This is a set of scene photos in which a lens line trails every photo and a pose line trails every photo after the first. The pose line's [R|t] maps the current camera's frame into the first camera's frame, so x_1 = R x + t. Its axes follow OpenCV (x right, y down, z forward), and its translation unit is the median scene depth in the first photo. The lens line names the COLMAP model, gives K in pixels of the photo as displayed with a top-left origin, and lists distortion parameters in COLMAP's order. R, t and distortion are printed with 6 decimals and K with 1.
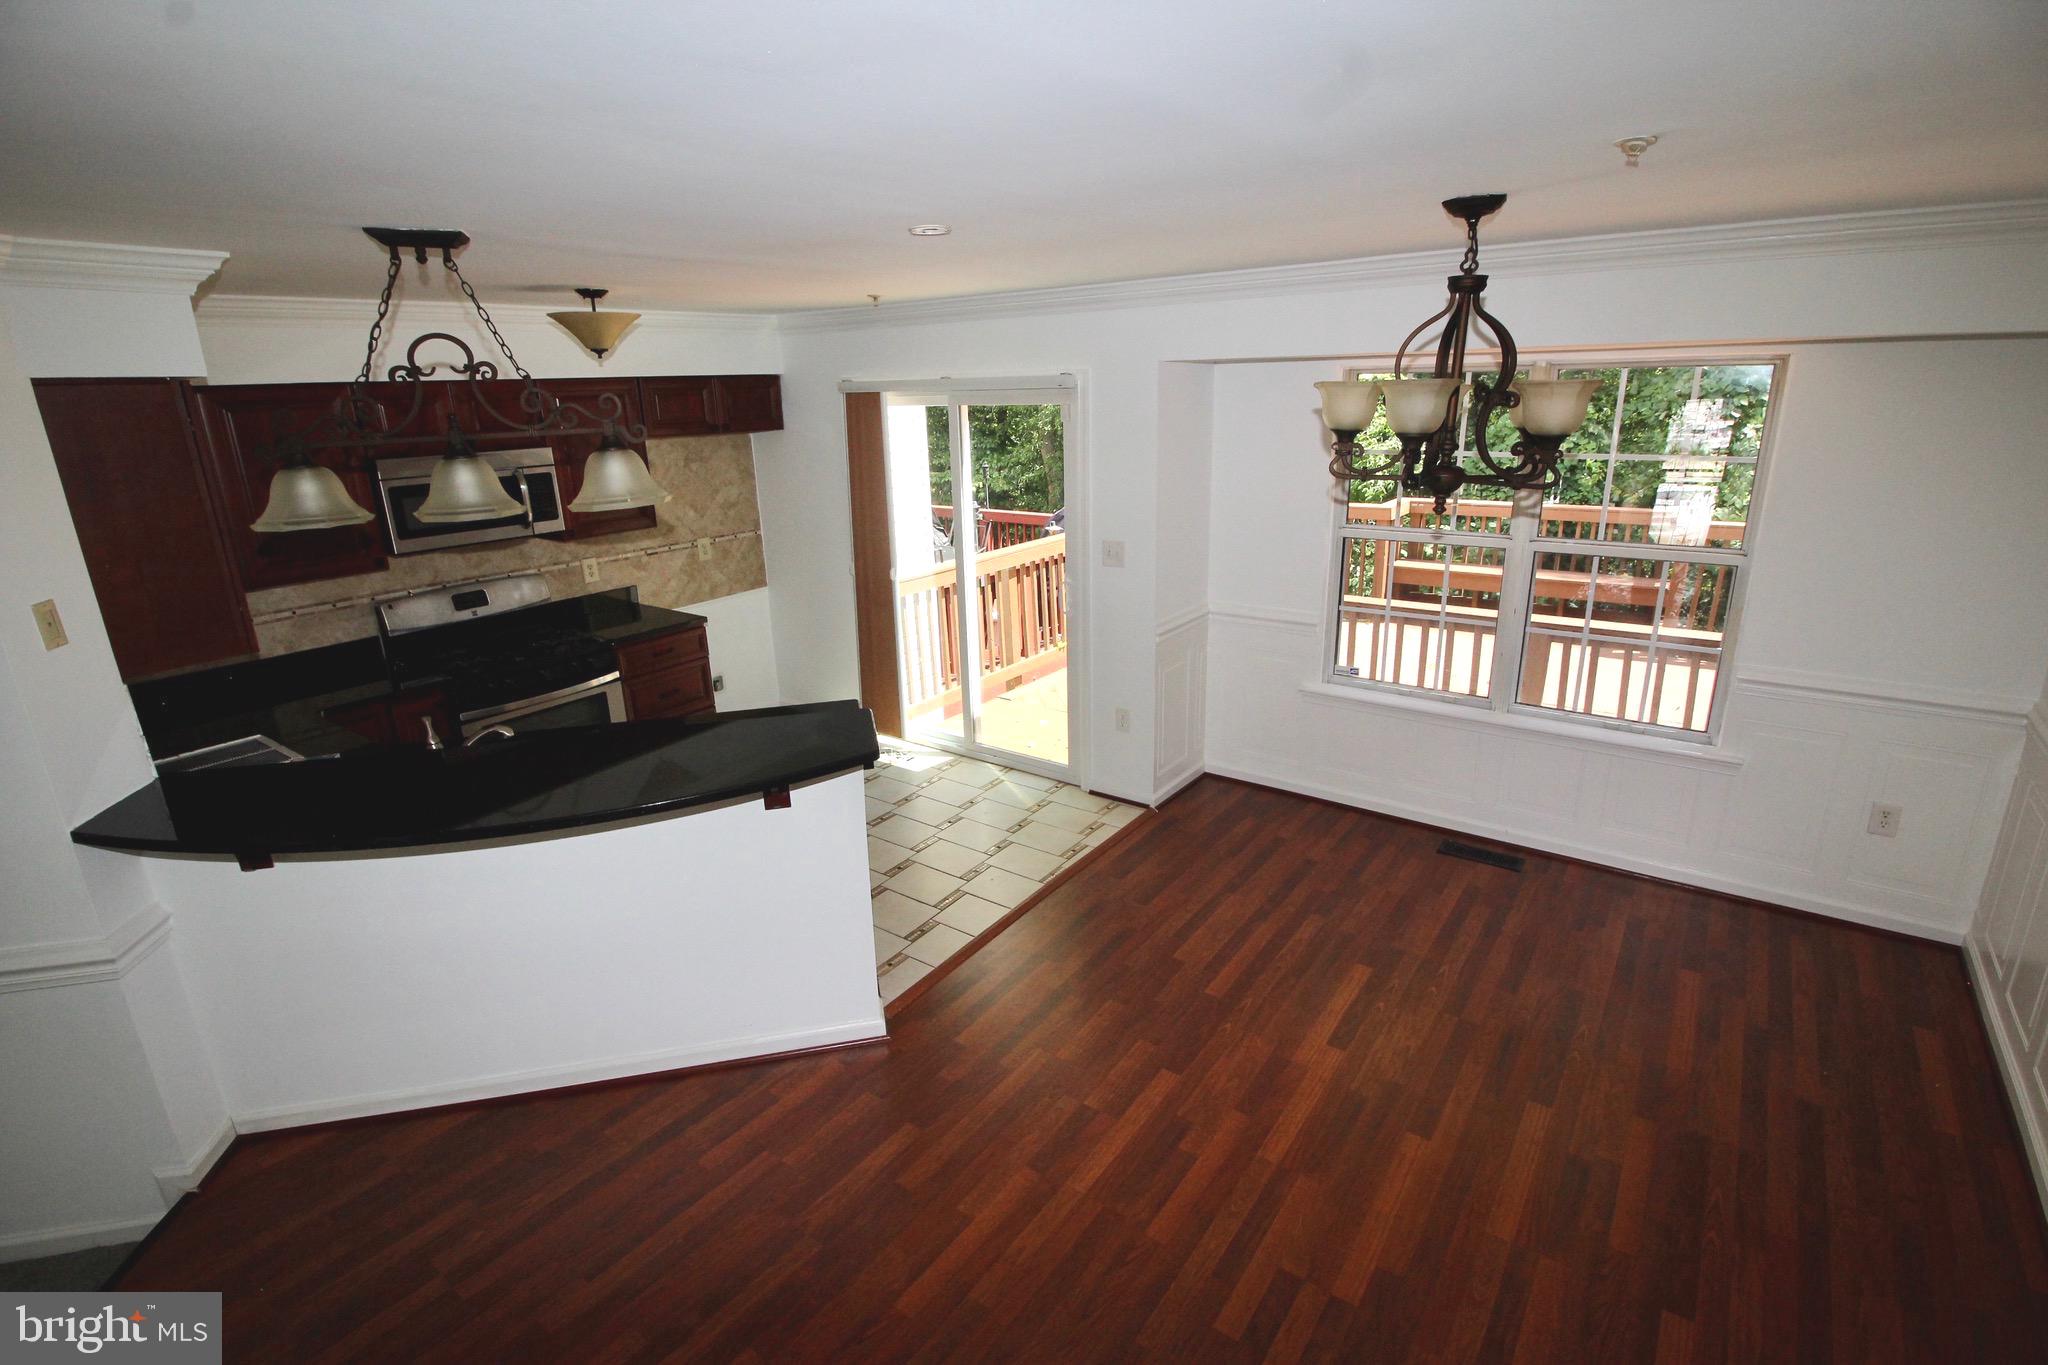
lens RADIAL K [[950.6, 0, 1025.1], [0, 950.6, 673.5], [0, 0, 1]] dist [-0.002269, -0.011503]
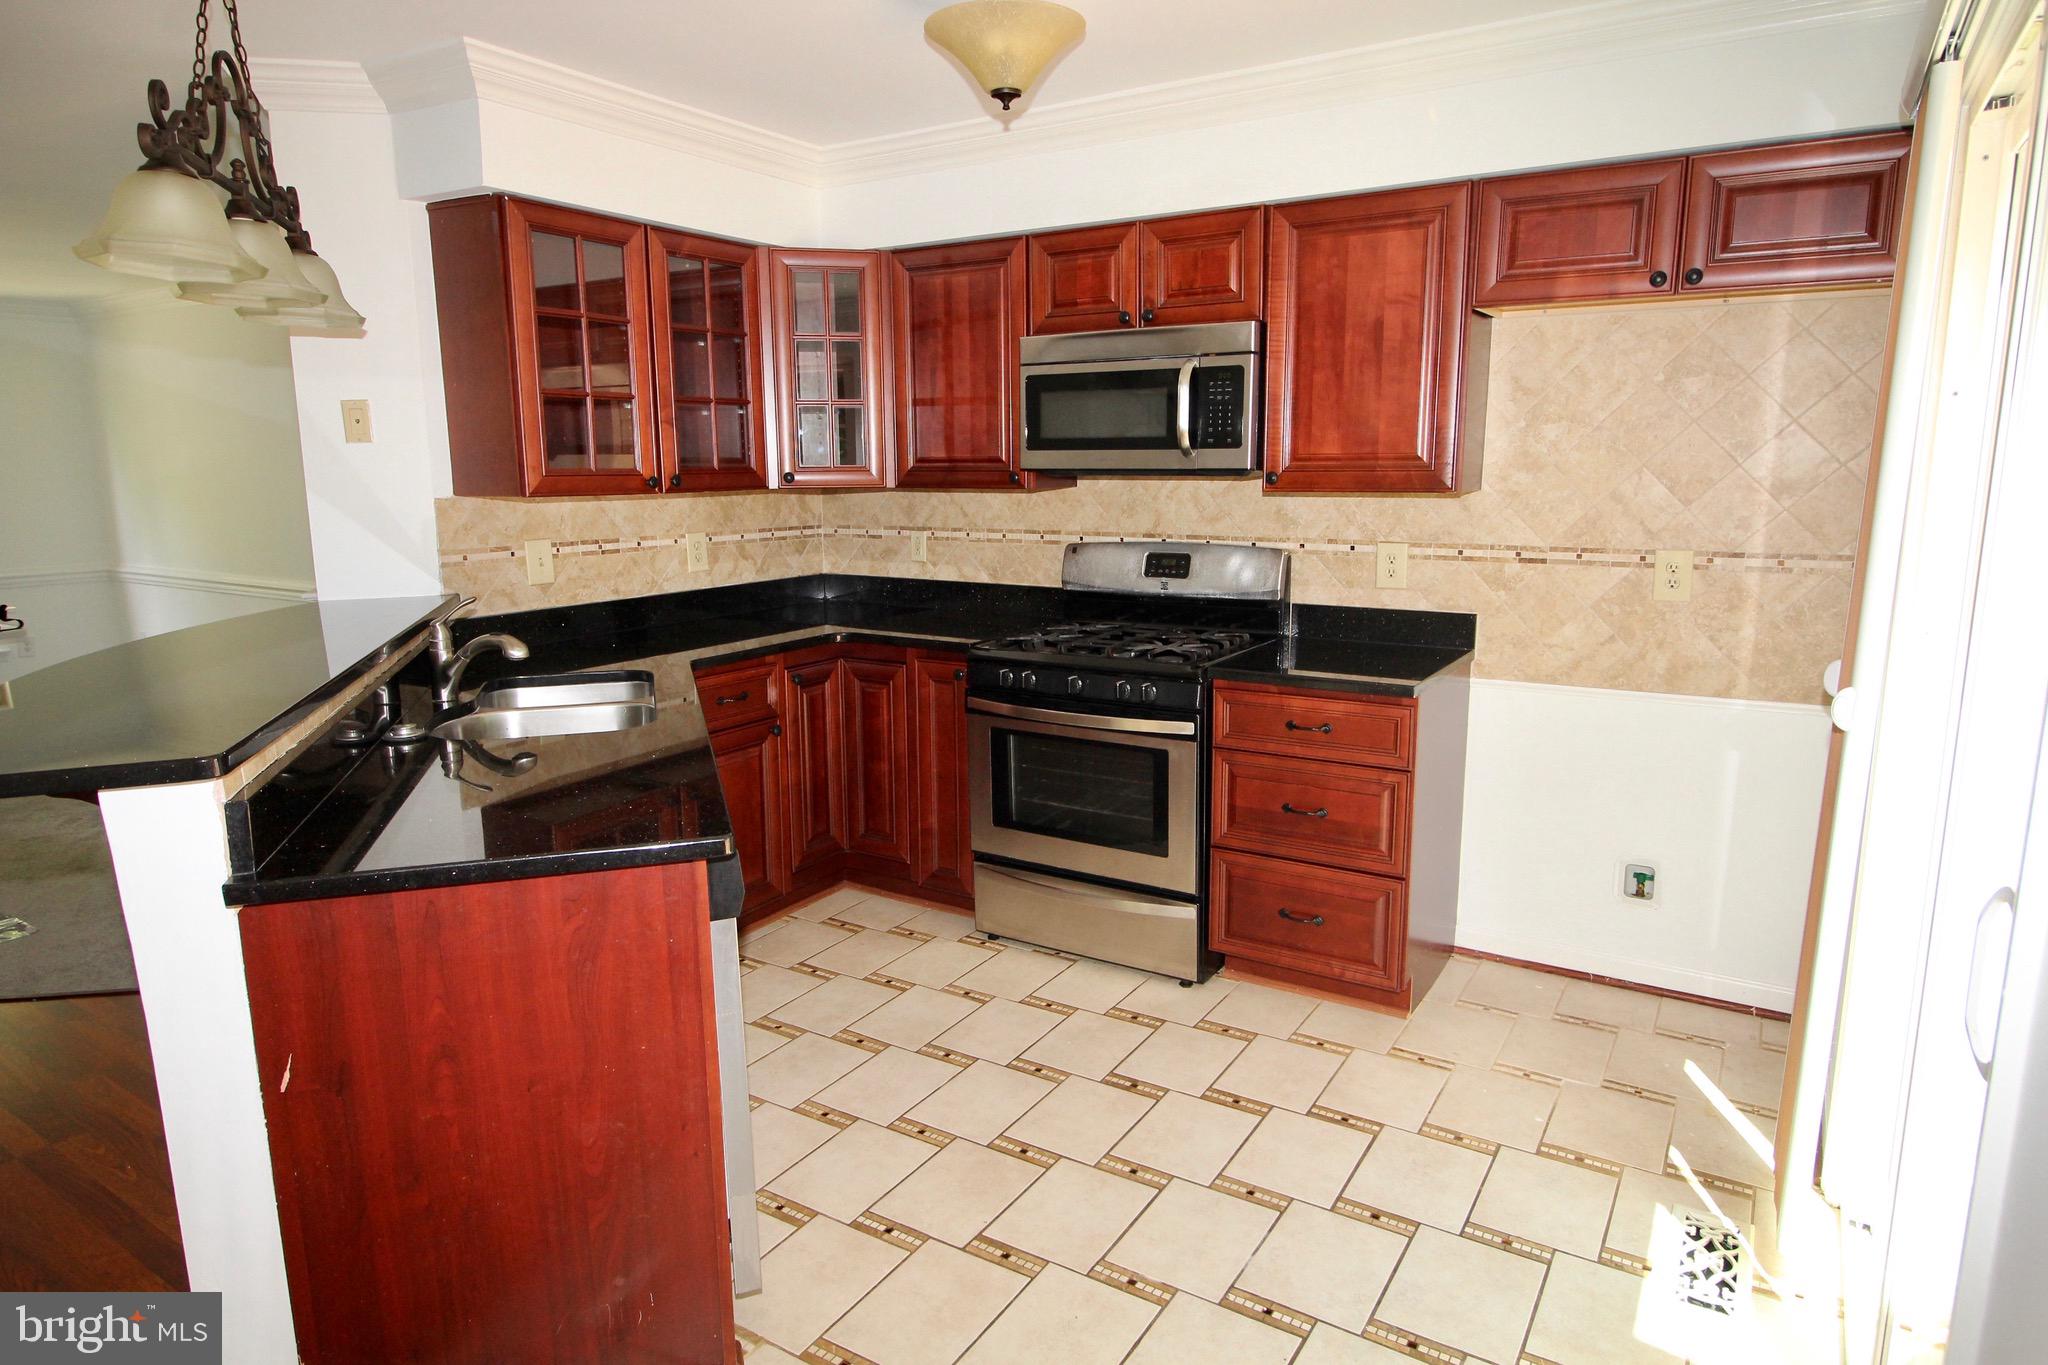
lens RADIAL K [[1201.2, 0, 1033.1], [0, 1201.2, 676.2], [0, 0, 1]] dist [0.001729, -0.003141]
pose [[0.081229, 0.204249, -0.975543, 0.310019], [-0.289575, 0.941394, 0.172987, -0.162536], [0.953702, 0.268441, 0.135614, 1.089567]]
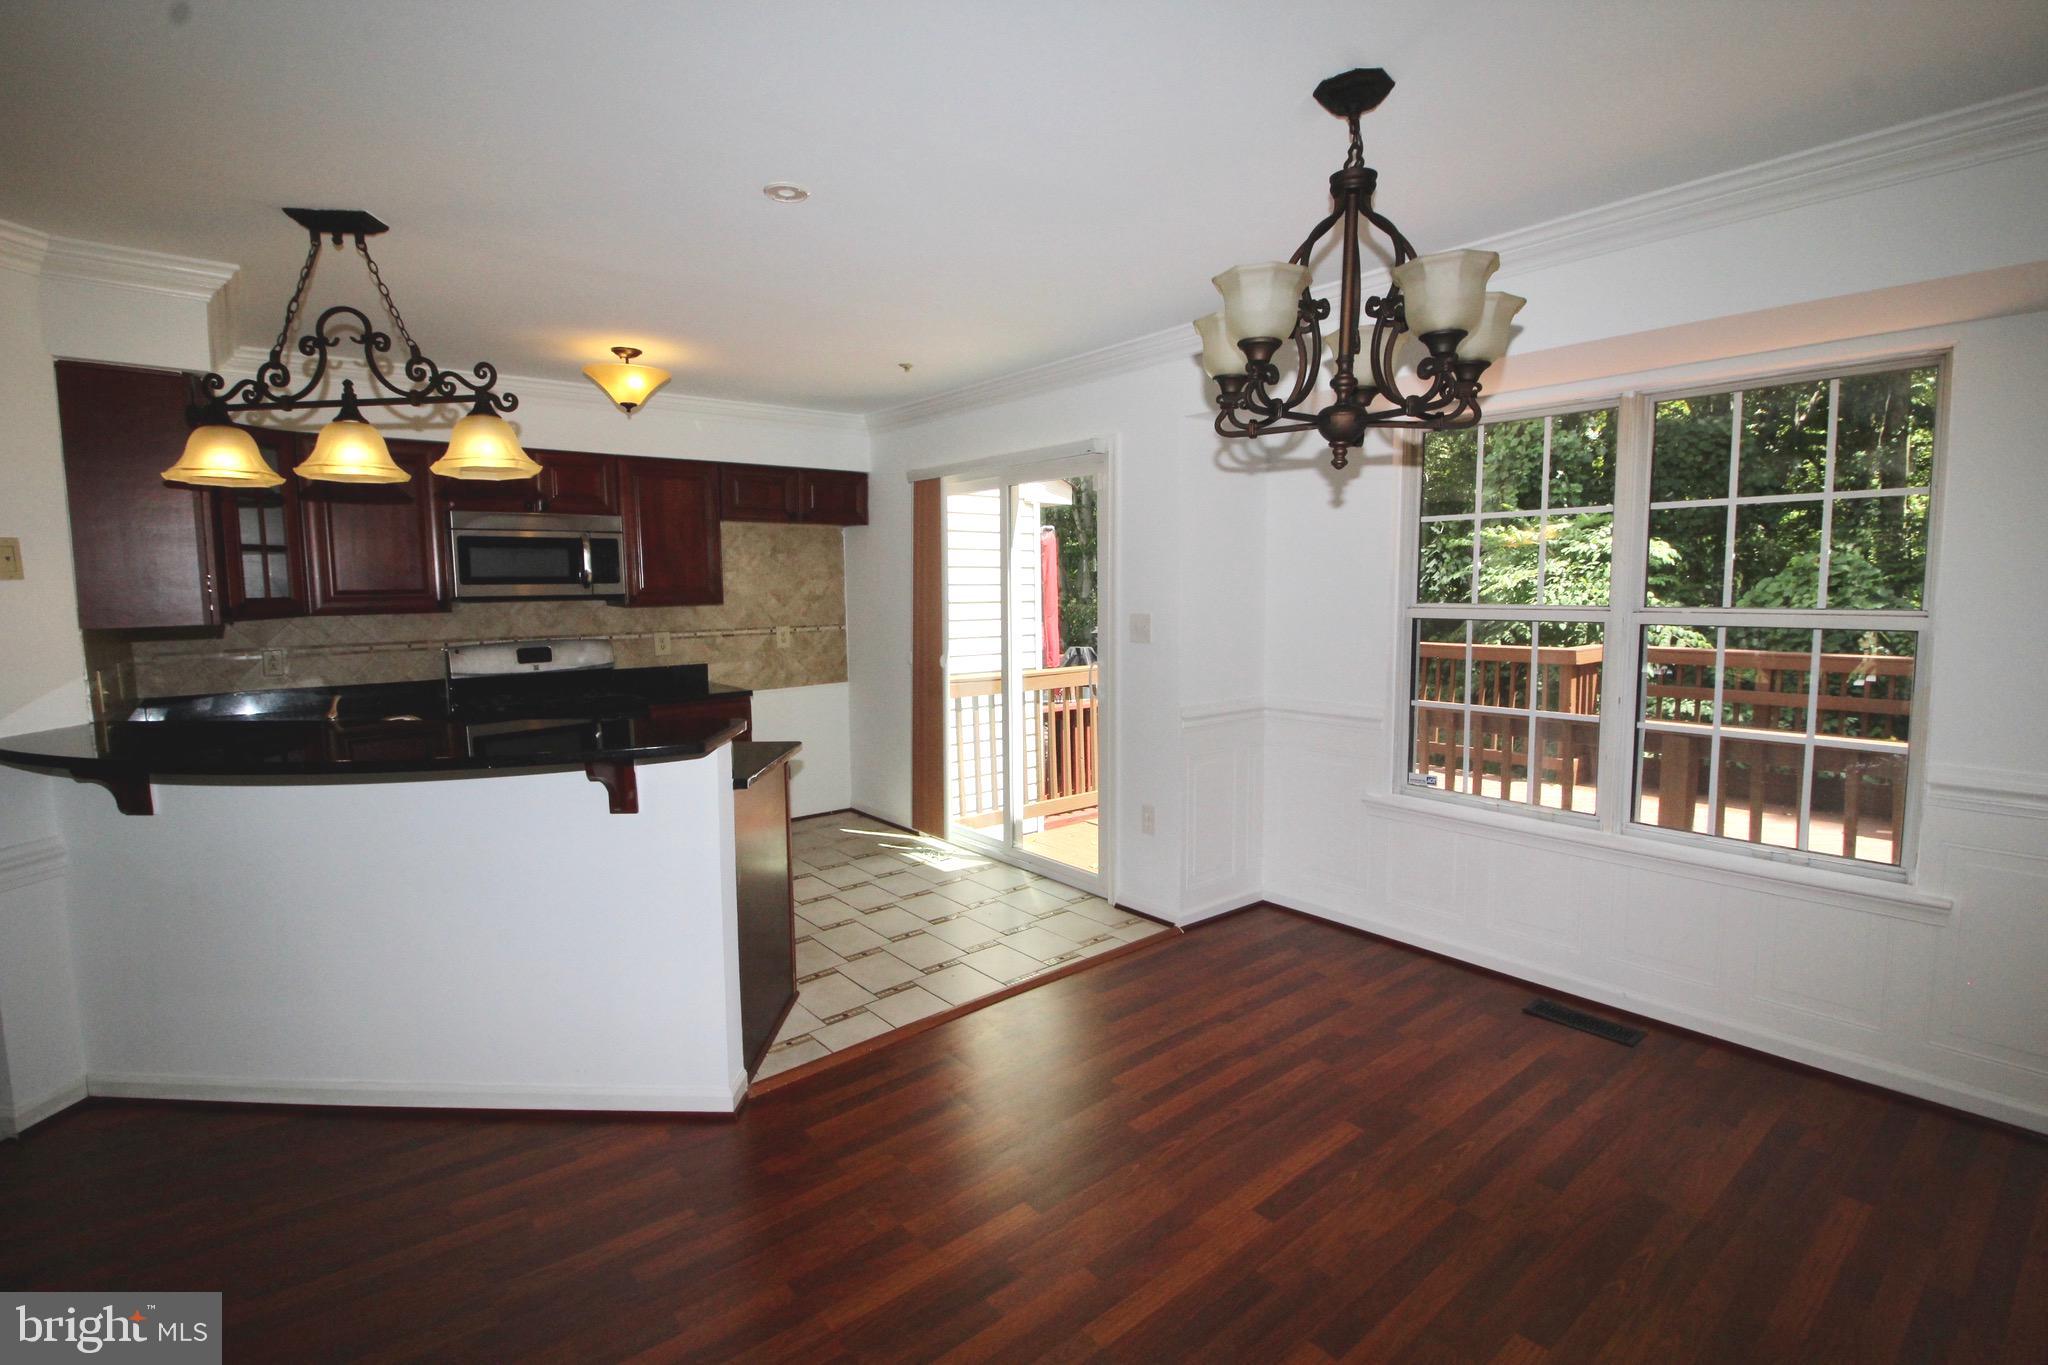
lens RADIAL K [[950.6, 0, 1028.9], [0, 950.6, 674.5], [0, 0, 1]] dist [-0.002269, -0.011503]
pose [[0.969267, 0.040736, -0.242616, 0.276777], [-0.087169, 0.979080, -0.183857, 0.120542], [0.230051, 0.199356, 0.952541, 0.161203]]
